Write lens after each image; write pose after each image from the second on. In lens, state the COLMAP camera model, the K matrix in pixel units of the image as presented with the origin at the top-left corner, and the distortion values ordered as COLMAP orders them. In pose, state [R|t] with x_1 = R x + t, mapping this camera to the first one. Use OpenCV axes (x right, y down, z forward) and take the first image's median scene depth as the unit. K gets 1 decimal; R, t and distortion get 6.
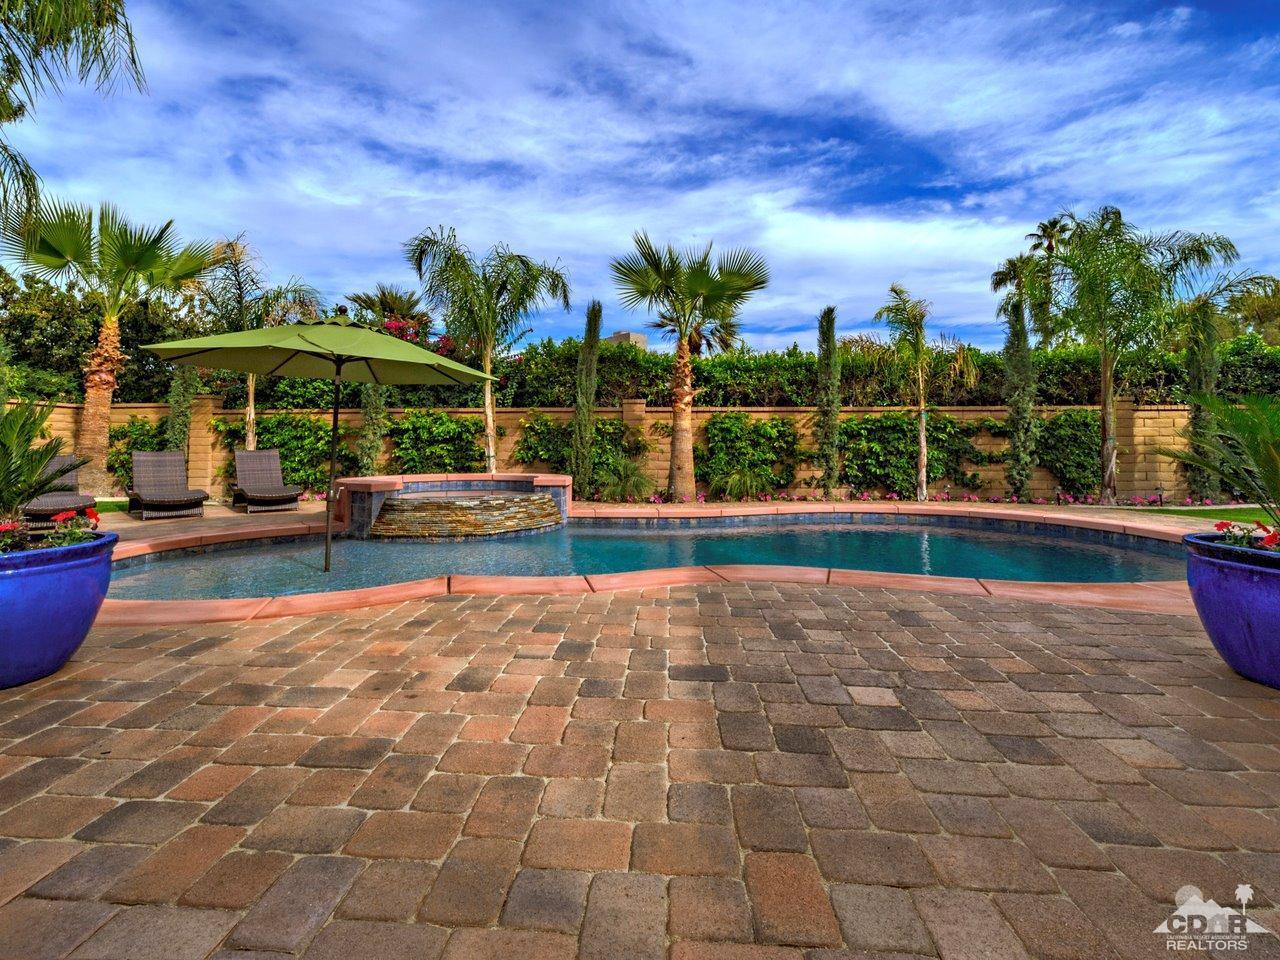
lens RADIAL K [[601.7, 0, 637.6], [0, 601.7, 396.9], [0, 0, 1]] dist [0.002891, -0.000491]
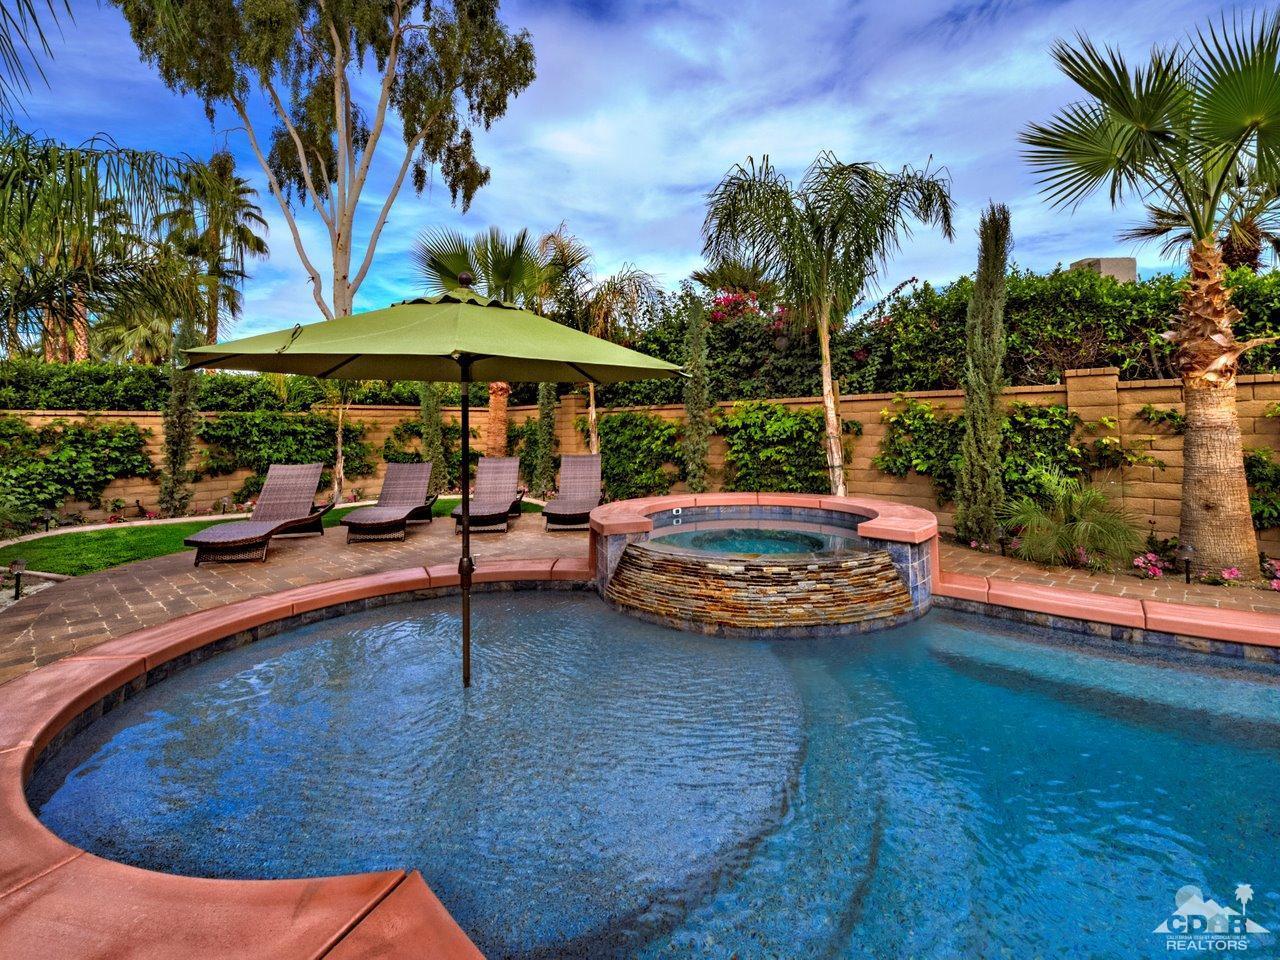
lens RADIAL K [[601.7, 0, 637.6], [0, 601.7, 396.9], [0, 0, 1]] dist [0.002891, -0.000491]
pose [[0.762796, -0.045164, -0.645060, 0.033141], [0.071504, 0.997332, 0.014726, -0.007790], [0.642674, -0.057358, 0.763990, 0.310116]]
